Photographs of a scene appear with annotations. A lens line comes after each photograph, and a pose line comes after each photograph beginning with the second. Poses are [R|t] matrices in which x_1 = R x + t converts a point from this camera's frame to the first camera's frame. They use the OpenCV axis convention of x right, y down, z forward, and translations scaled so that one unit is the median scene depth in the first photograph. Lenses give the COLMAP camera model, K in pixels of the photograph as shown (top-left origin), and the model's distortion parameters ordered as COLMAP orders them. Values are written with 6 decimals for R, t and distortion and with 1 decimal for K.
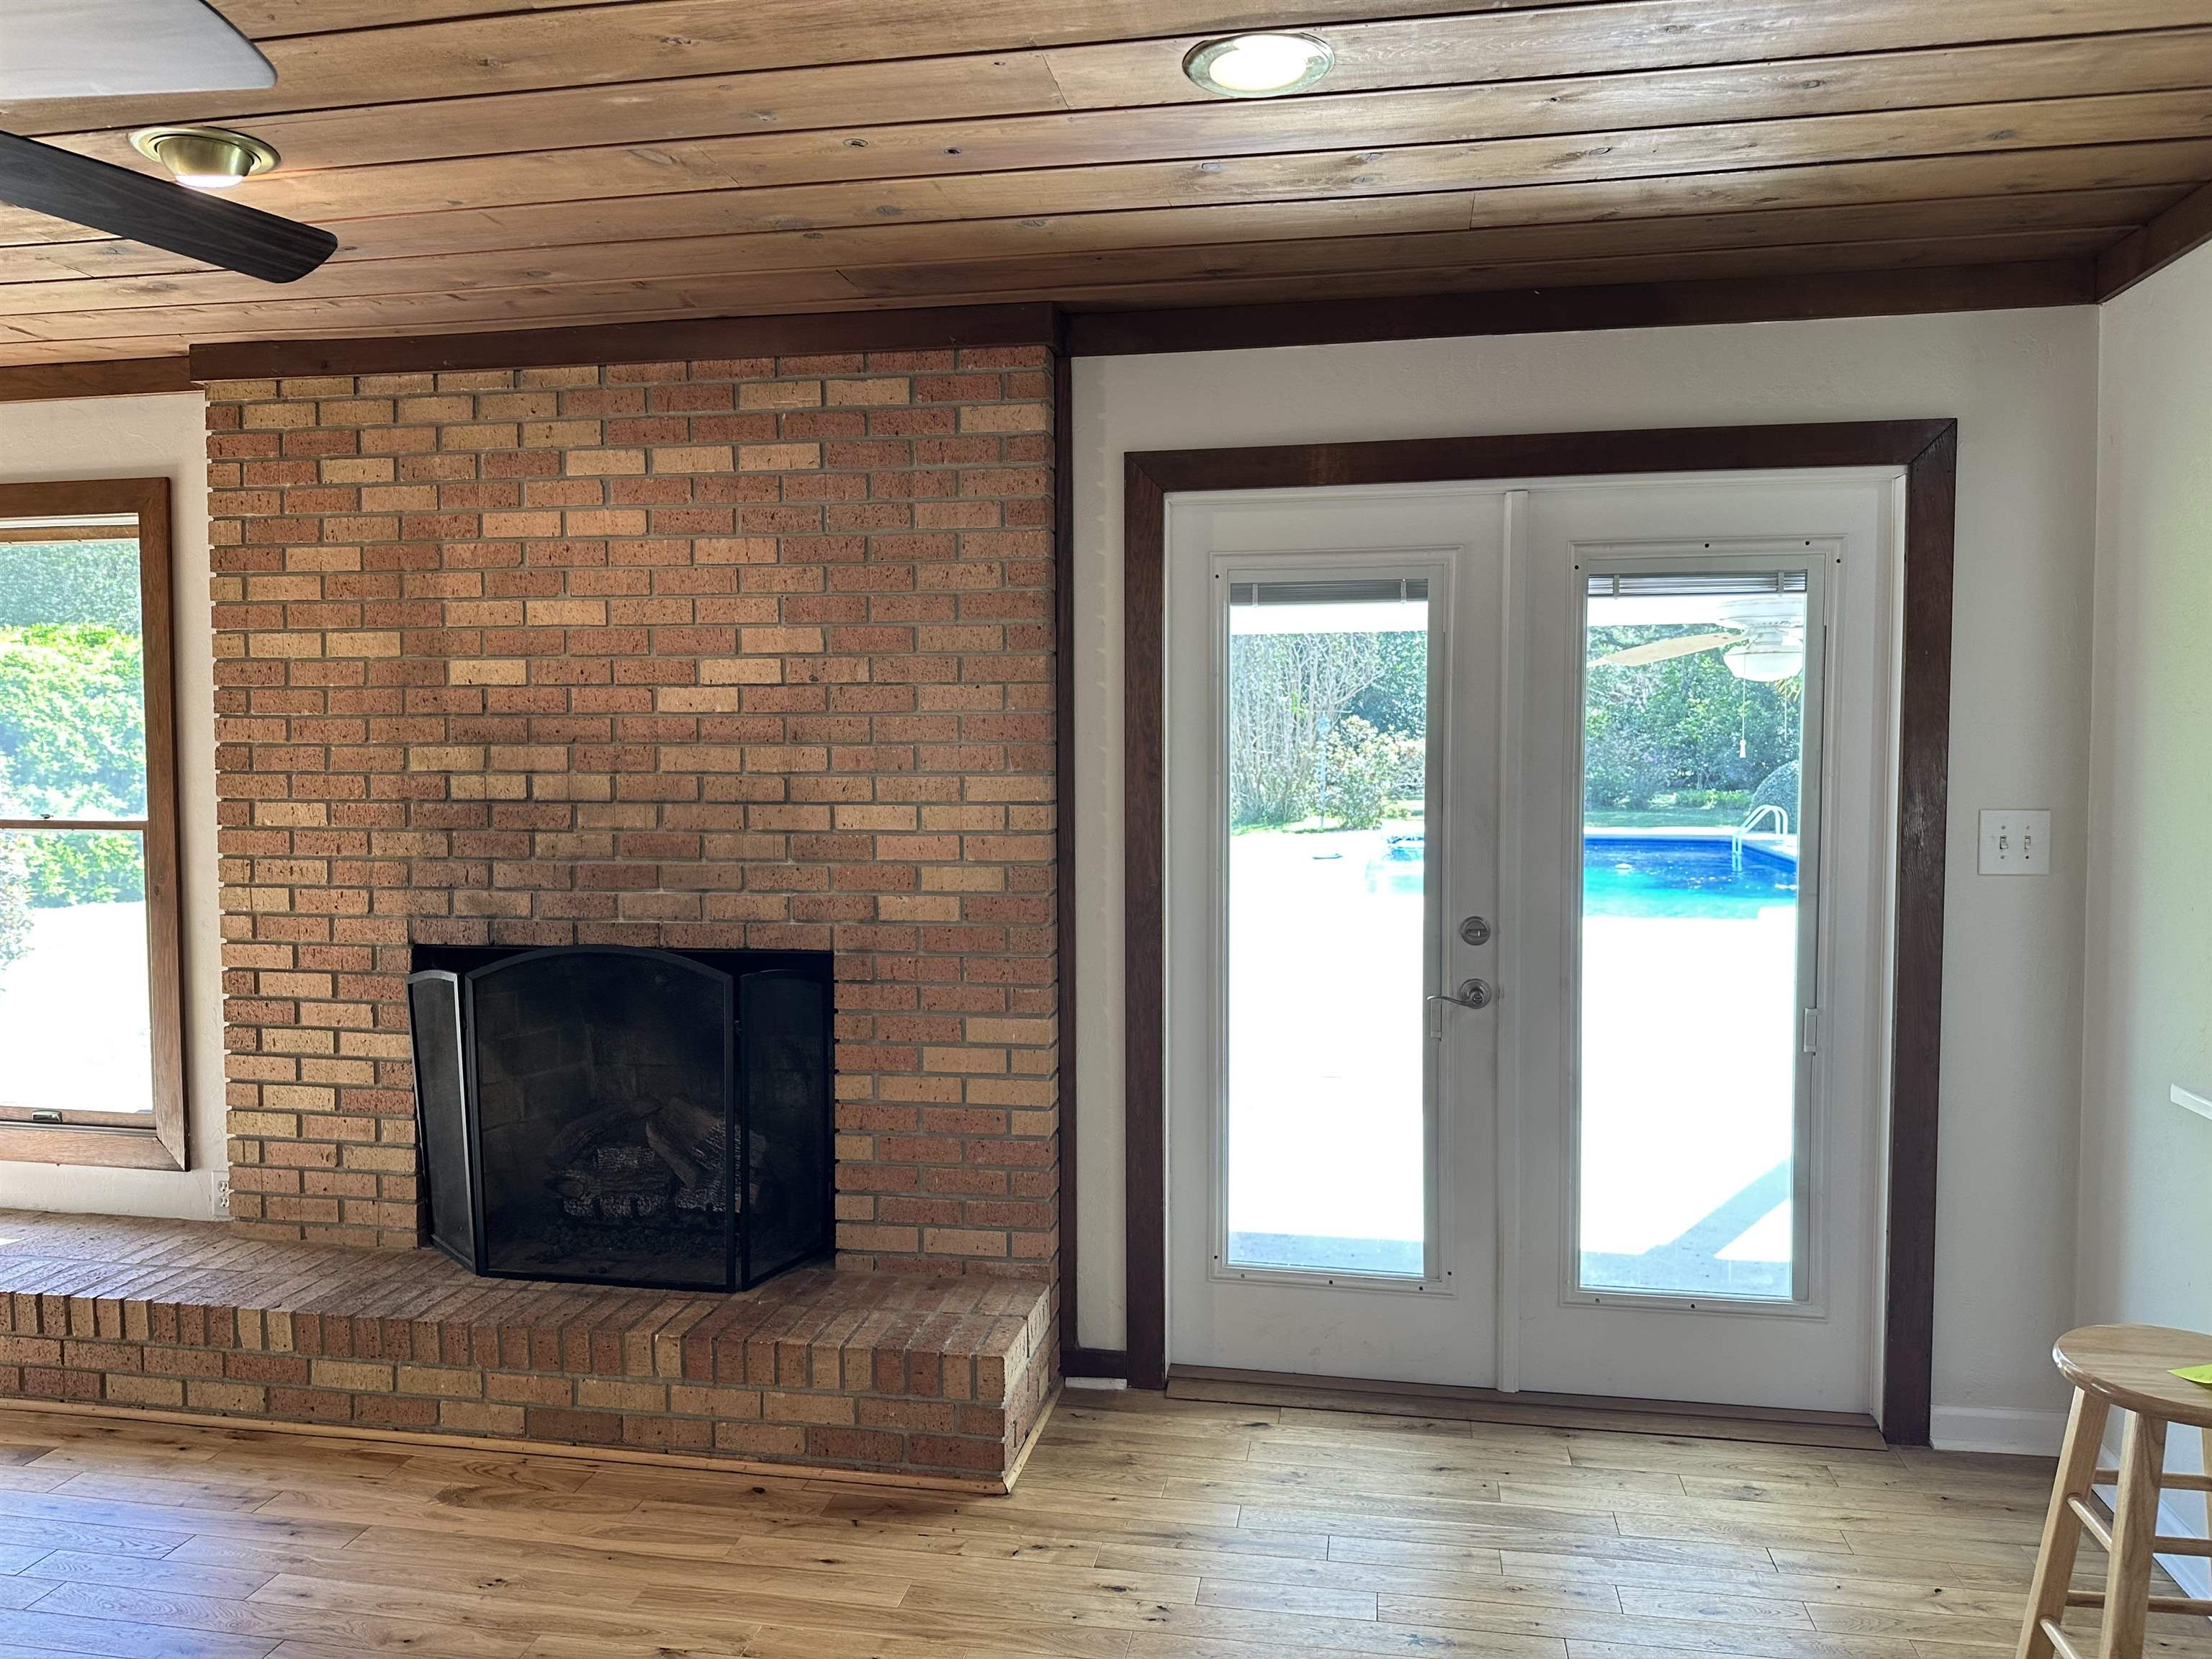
lens RADIAL K [[1545.4, 0, 1278.0], [0, 1545.4, 826.6], [0, 0, 1]] dist [0.078554, -0.083650]
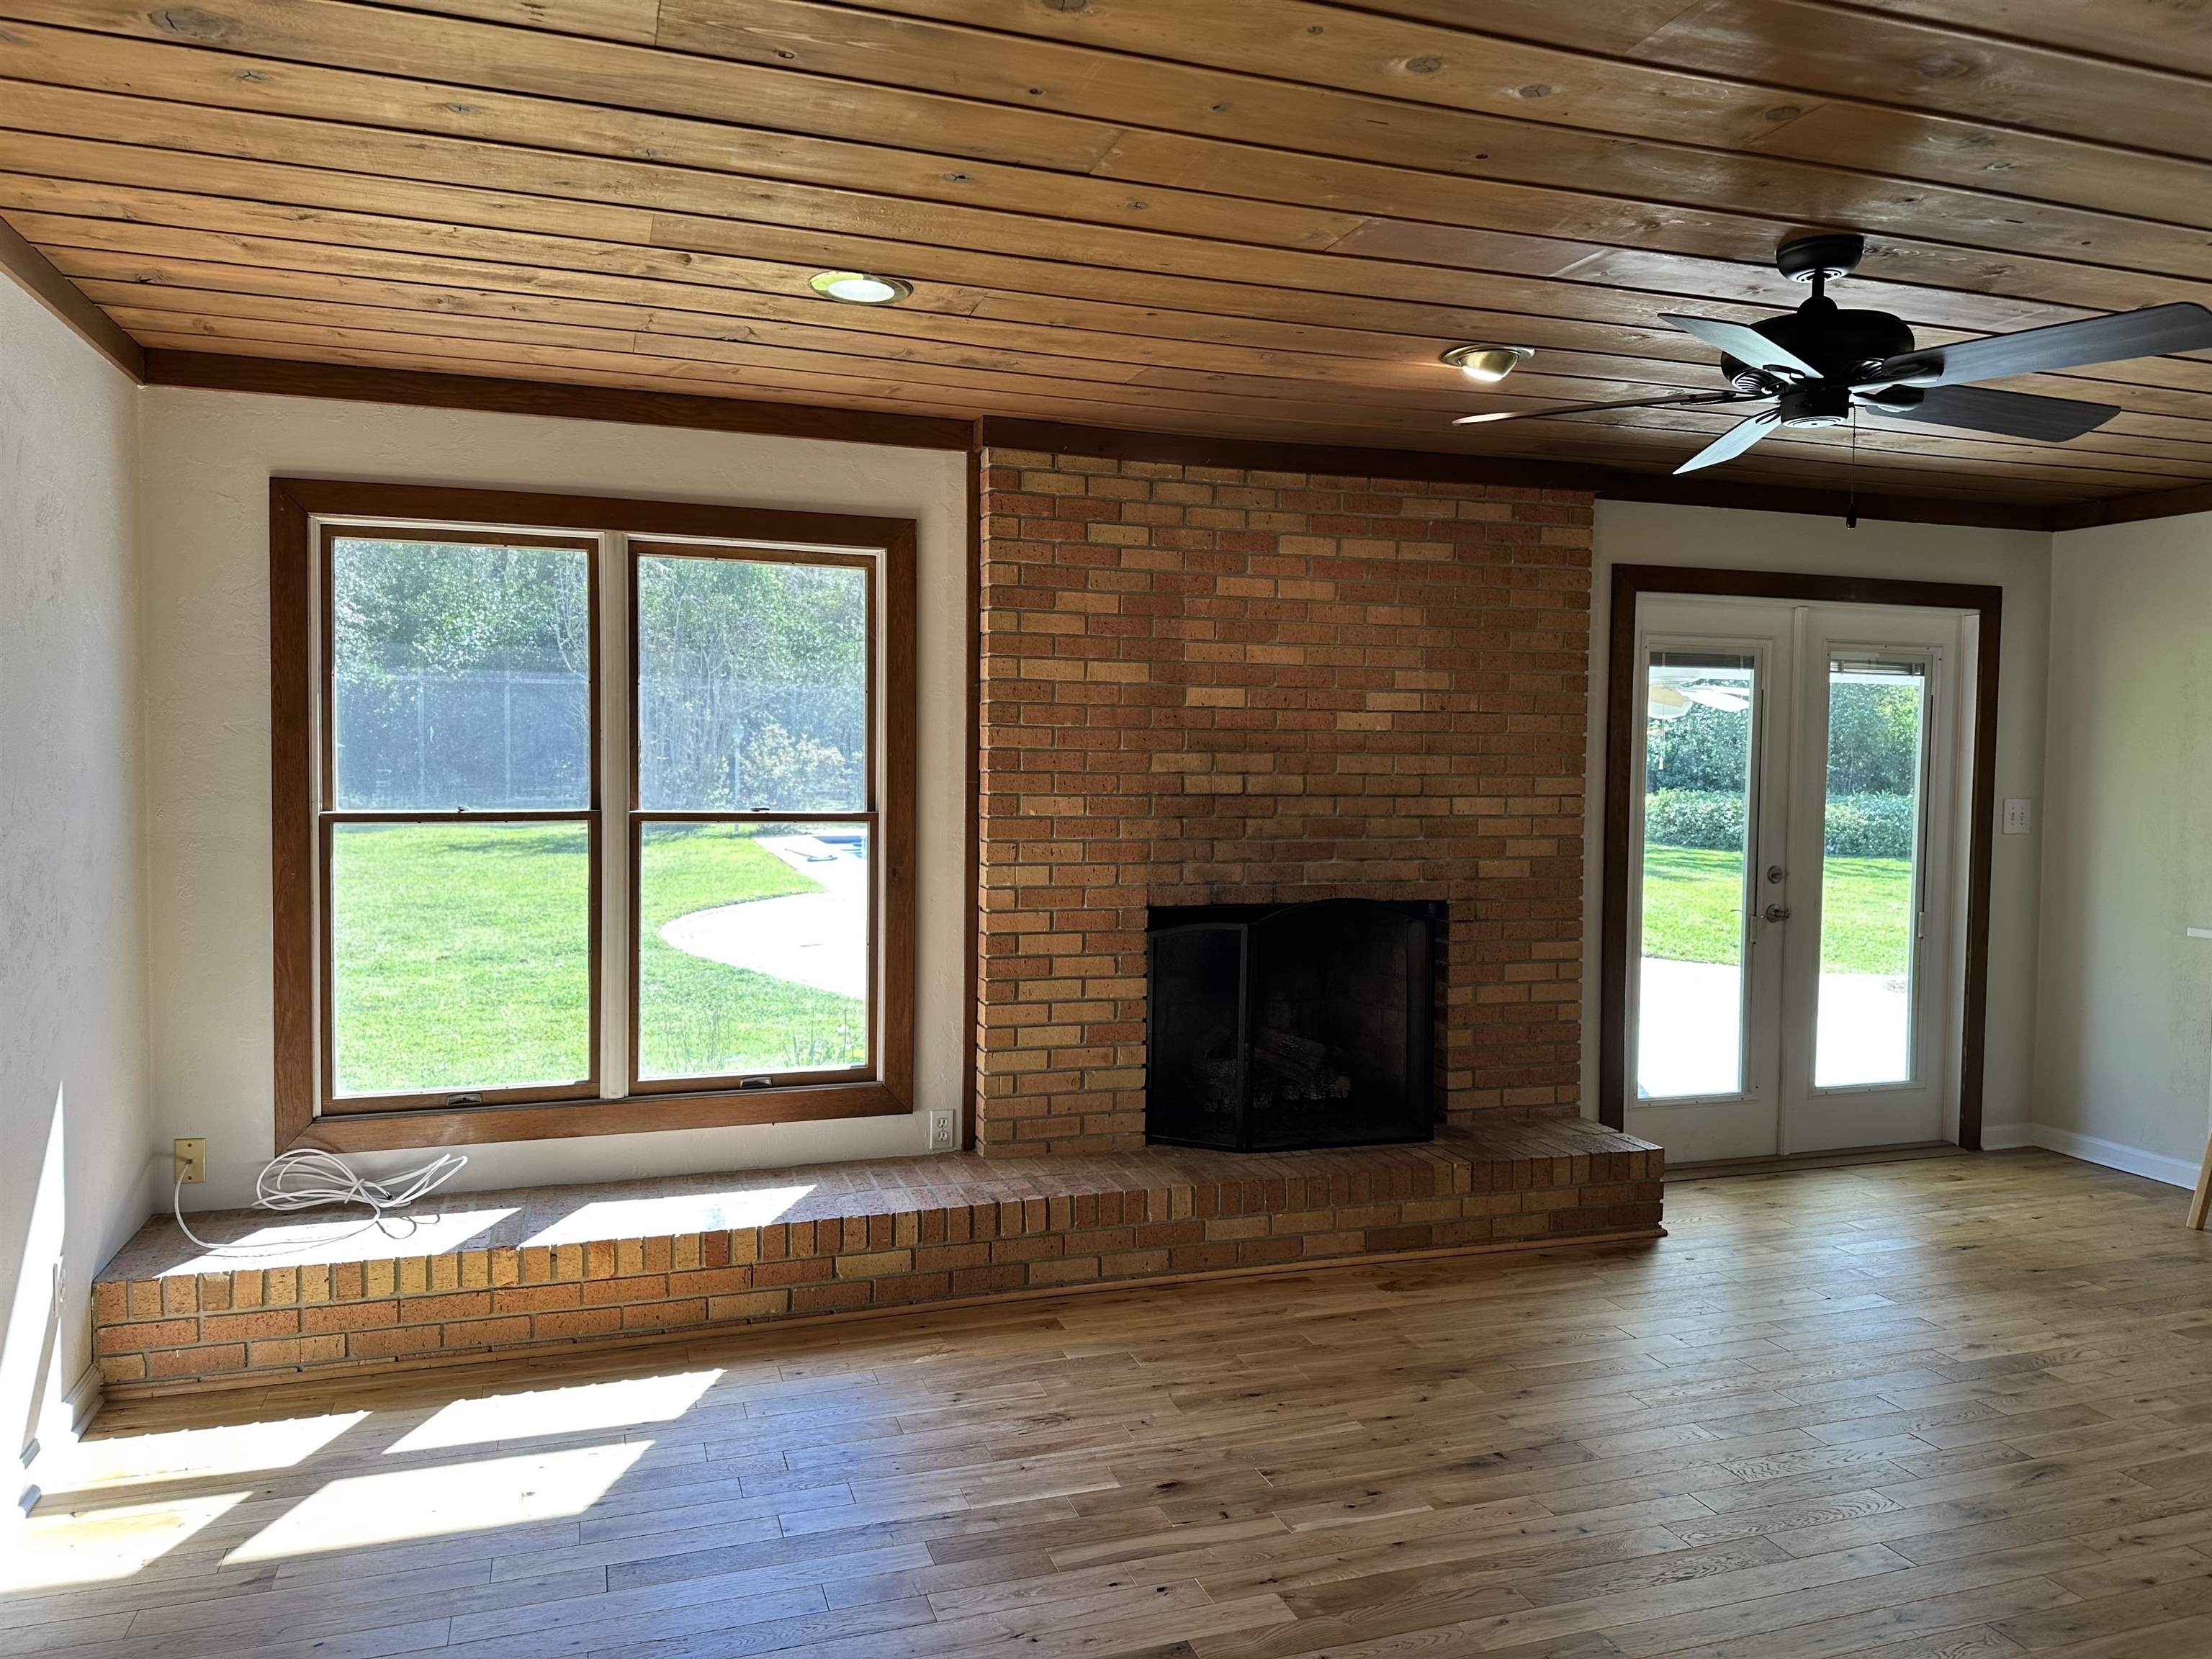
lens RADIAL K [[1545.4, 0, 1035.4], [0, 1545.4, 833.5], [0, 0, 1]] dist [0.078554, -0.083650]
pose [[0.877125, -0.010656, 0.480145, -1.298129], [0.013160, 0.999912, -0.001850, 0.016687], [-0.480082, 0.007941, 0.877187, -0.063992]]
